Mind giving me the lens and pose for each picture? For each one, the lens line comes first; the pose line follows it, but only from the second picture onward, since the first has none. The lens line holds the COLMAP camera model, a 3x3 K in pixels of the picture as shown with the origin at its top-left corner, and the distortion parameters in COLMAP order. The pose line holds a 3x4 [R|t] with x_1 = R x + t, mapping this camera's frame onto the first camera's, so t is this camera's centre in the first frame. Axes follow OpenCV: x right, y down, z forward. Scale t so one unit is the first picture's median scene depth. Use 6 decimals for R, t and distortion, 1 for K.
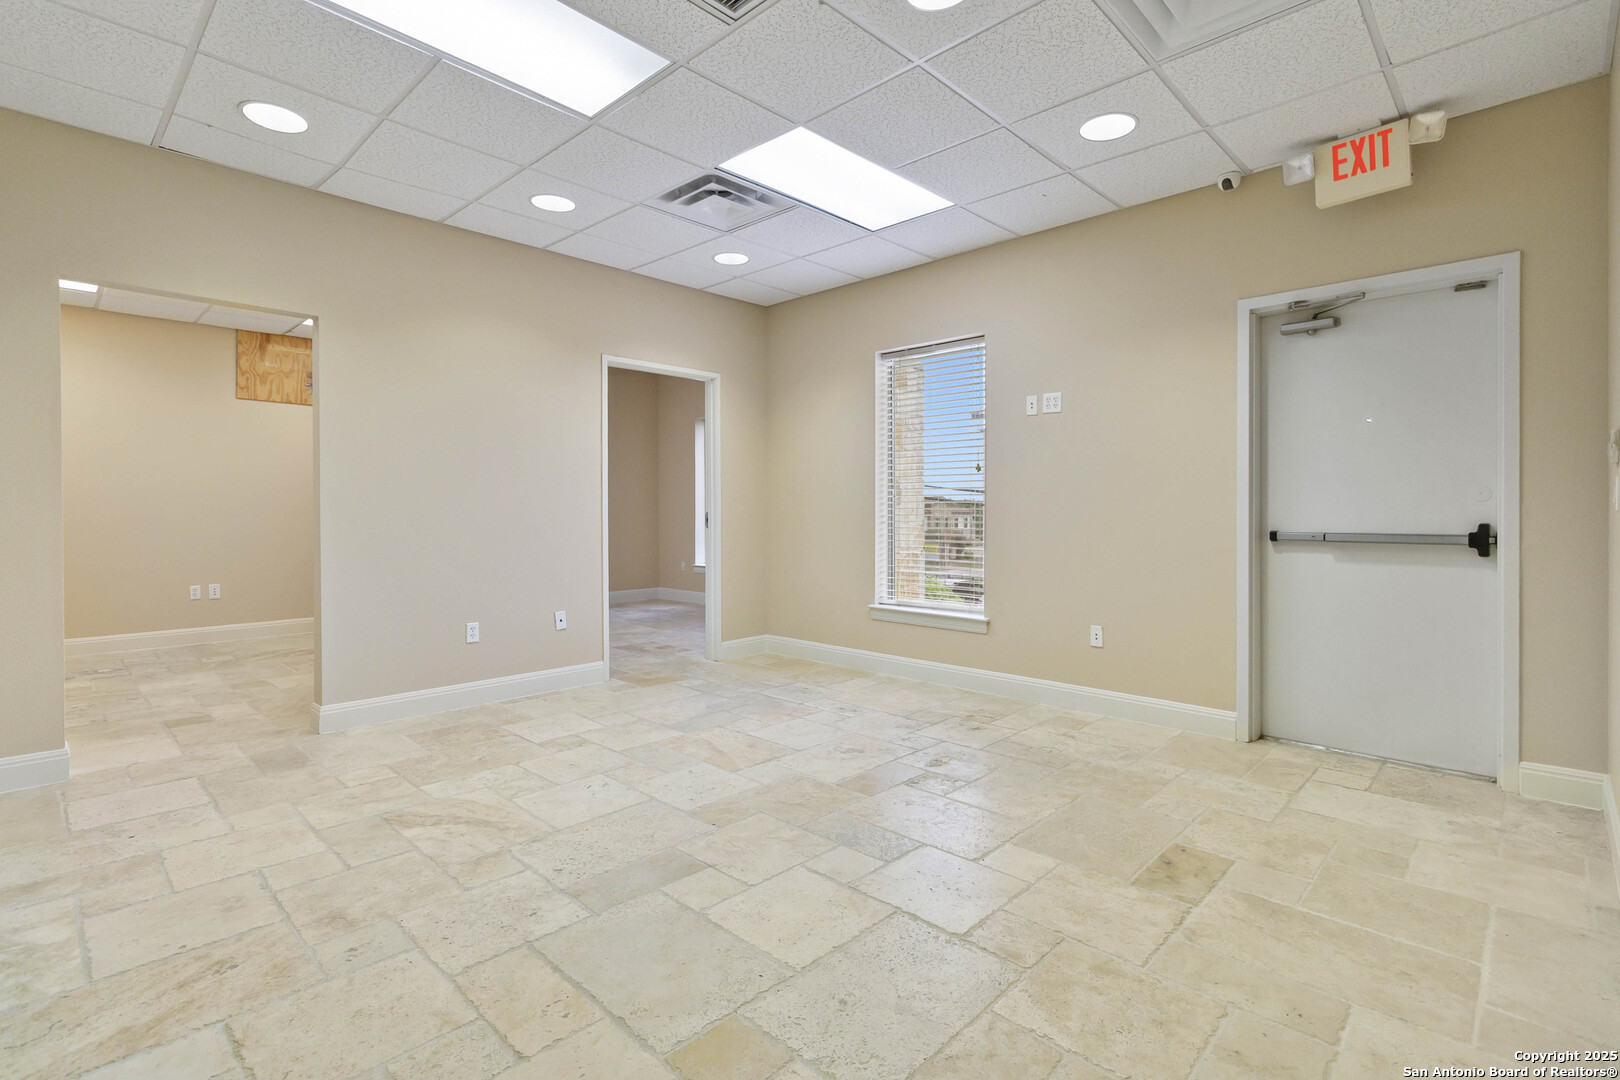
lens RADIAL K [[763.9, 0, 818.9], [0, 763.9, 513.7], [0, 0, 1]] dist [0.003575, -0.000759]
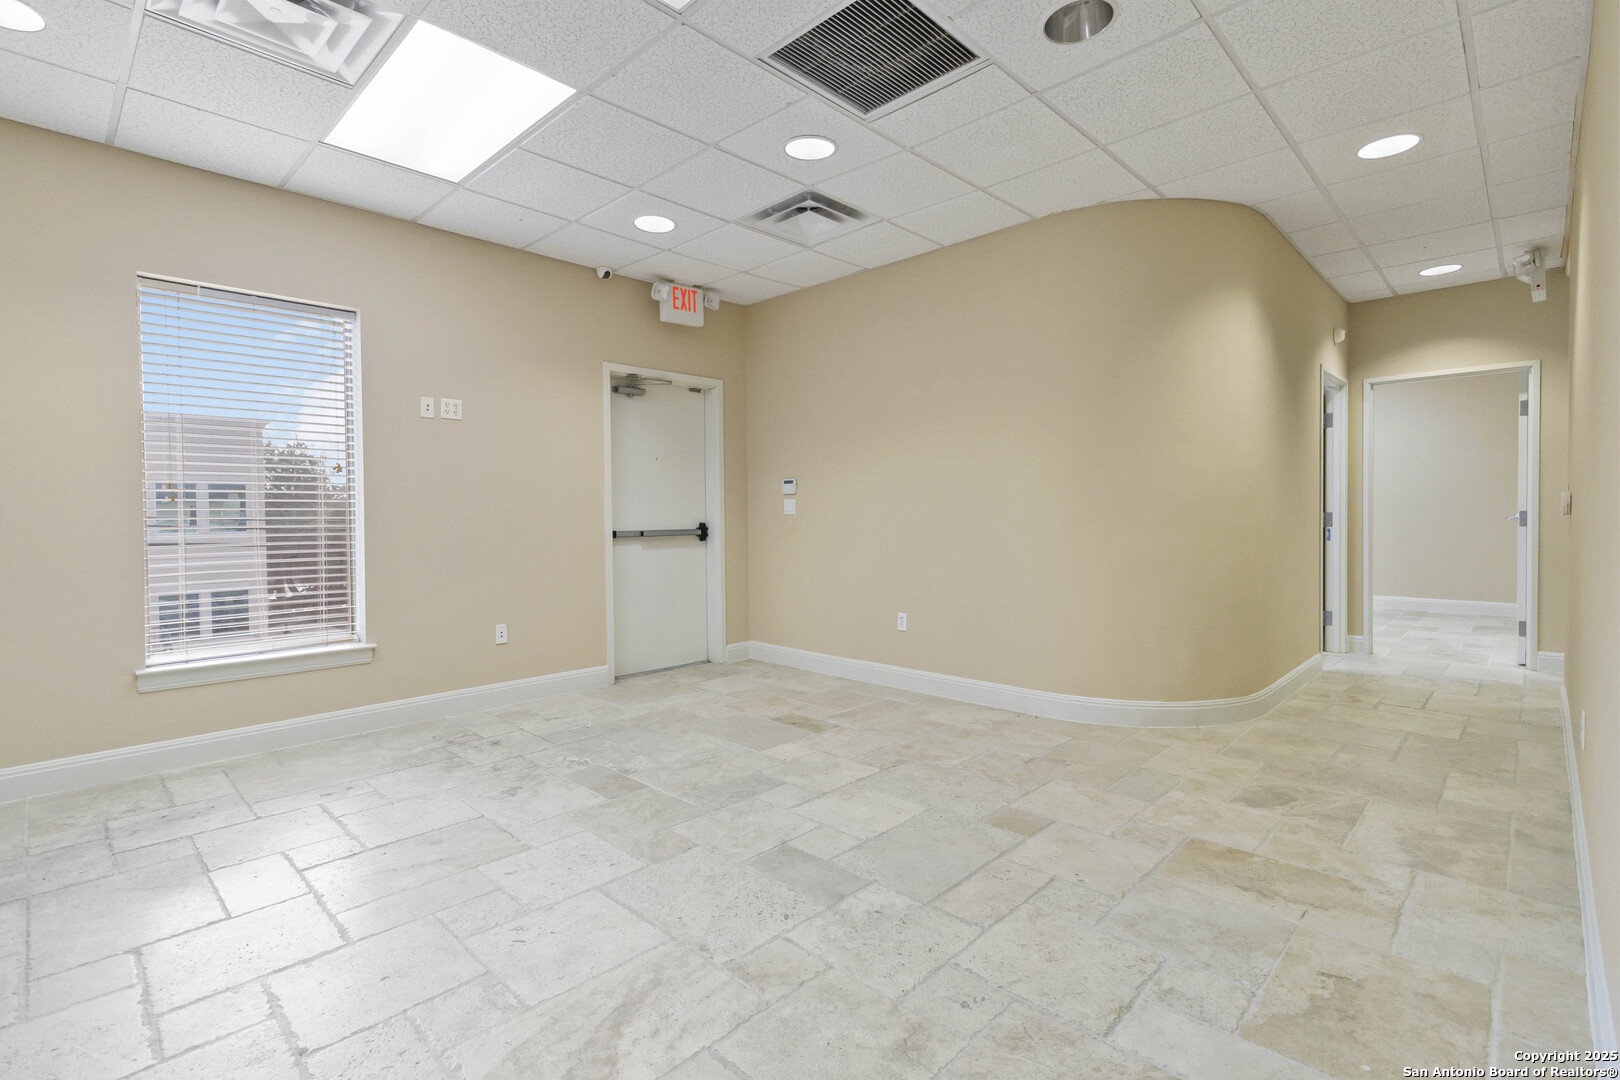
lens RADIAL K [[763.9, 0, 810.4], [0, 763.9, 532.7], [0, 0, 1]] dist [0.003575, -0.000759]
pose [[-0.005168, -0.024690, 0.999682, -0.929371], [0.013938, 0.999596, 0.024760, -0.004779], [-0.999890, 0.014061, -0.004821, 0.734446]]
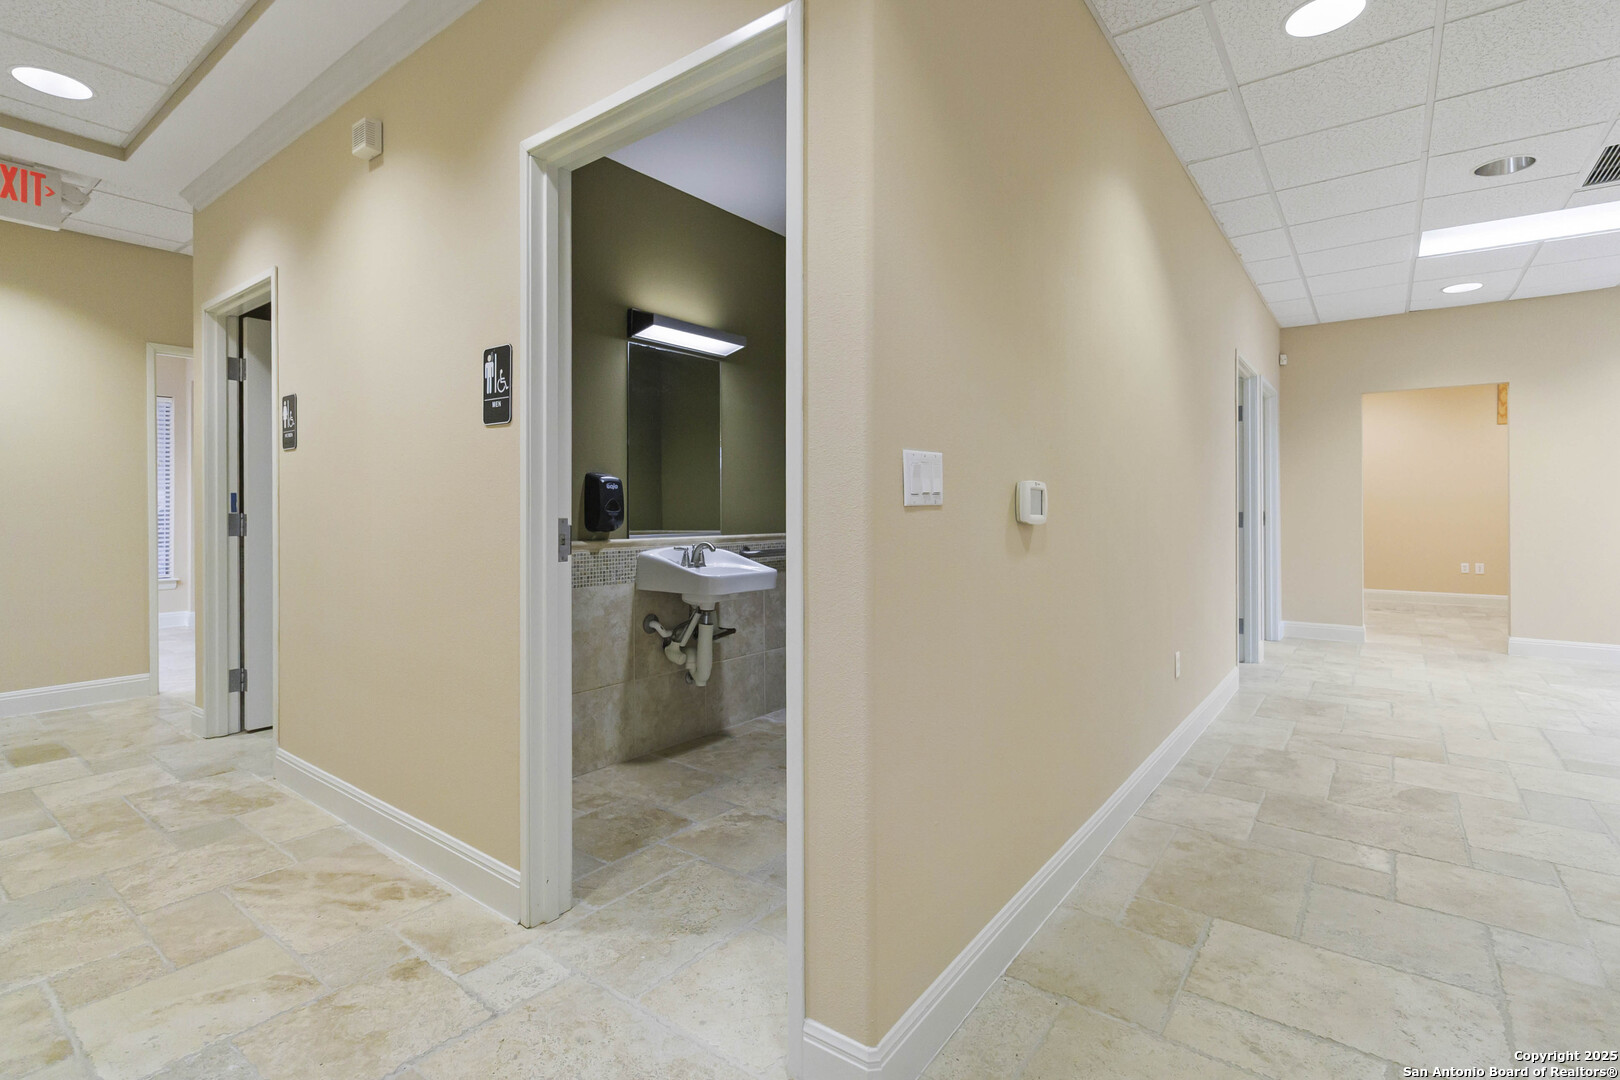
lens RADIAL K [[763.9, 0, 809.1], [0, 763.9, 521.5], [0, 0, 1]] dist [0.003575, -0.000759]
pose [[0.117001, 0.010907, -0.993072, 0.989417], [0.001506, 0.999937, 0.011160, 0.002398], [0.993131, -0.002801, 0.116977, -0.802049]]
